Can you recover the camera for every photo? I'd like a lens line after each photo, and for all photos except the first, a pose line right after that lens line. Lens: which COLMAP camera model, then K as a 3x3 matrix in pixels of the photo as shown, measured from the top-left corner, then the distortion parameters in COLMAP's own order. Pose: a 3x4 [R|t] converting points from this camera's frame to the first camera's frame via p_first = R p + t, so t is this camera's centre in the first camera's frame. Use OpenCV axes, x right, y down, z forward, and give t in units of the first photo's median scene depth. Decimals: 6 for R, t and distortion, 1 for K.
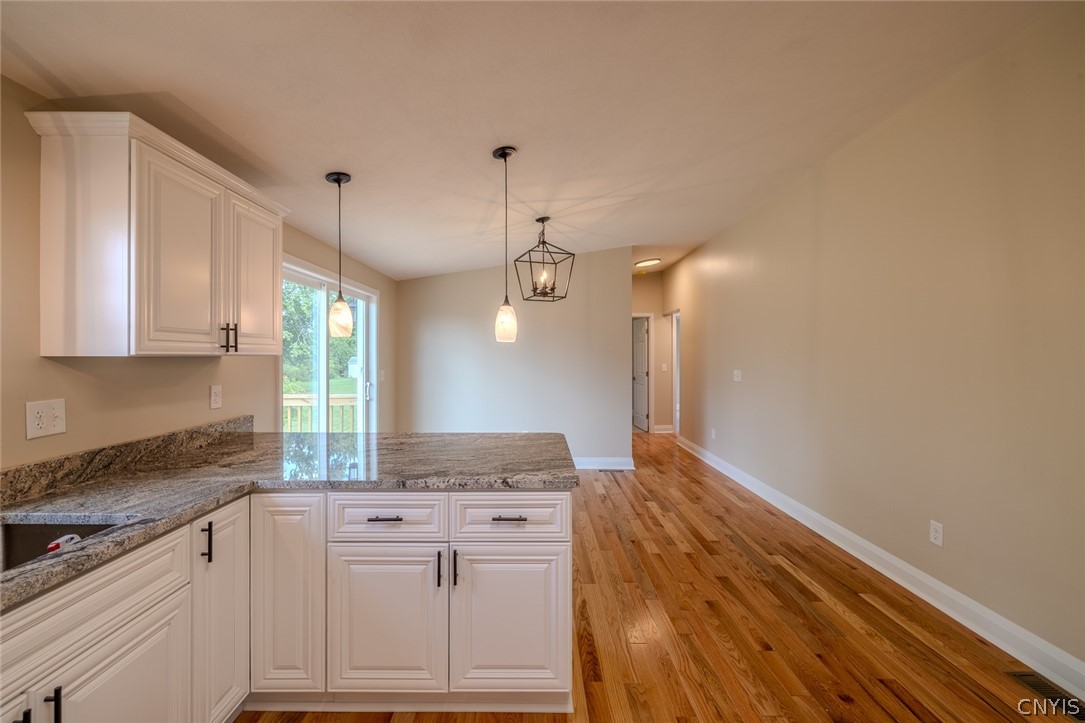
lens RADIAL K [[456.3, 0, 540.8], [0, 456.3, 354.1], [0, 0, 1]] dist [0.003275, 0.000511]
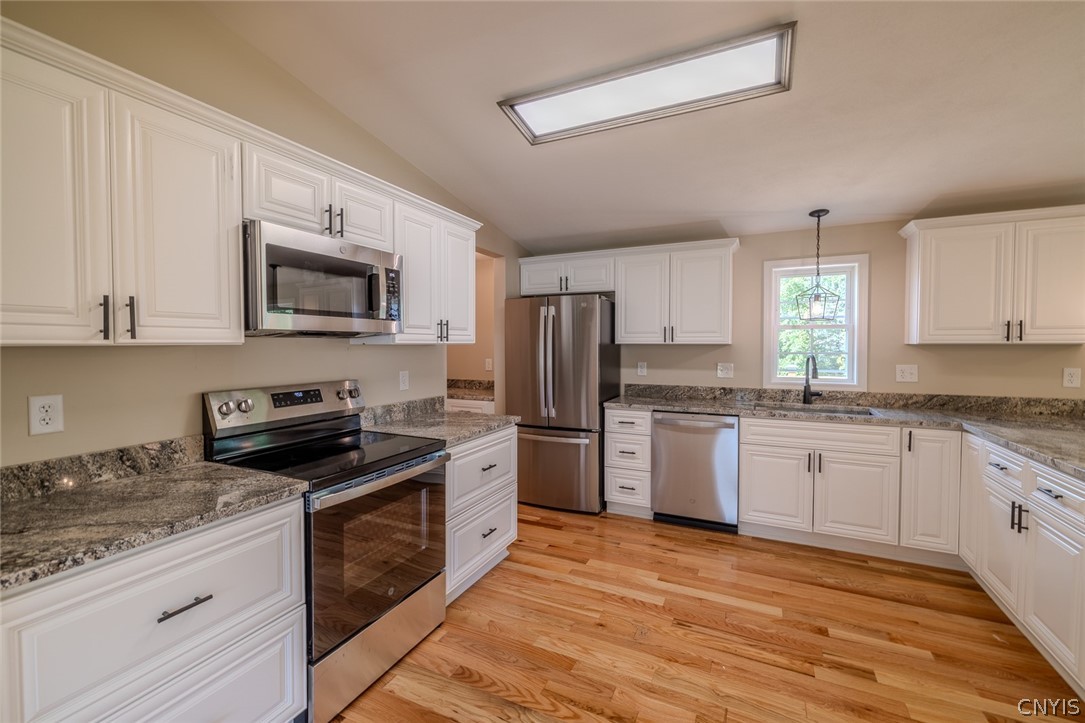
lens RADIAL K [[456.3, 0, 540.8], [0, 456.3, 354.1], [0, 0, 1]] dist [0.003275, 0.000511]
pose [[-0.453729, 0.021006, -0.890892, 1.189558], [0.005390, 0.999769, 0.020828, -0.001043], [0.891124, 0.004648, -0.453737, 0.358846]]
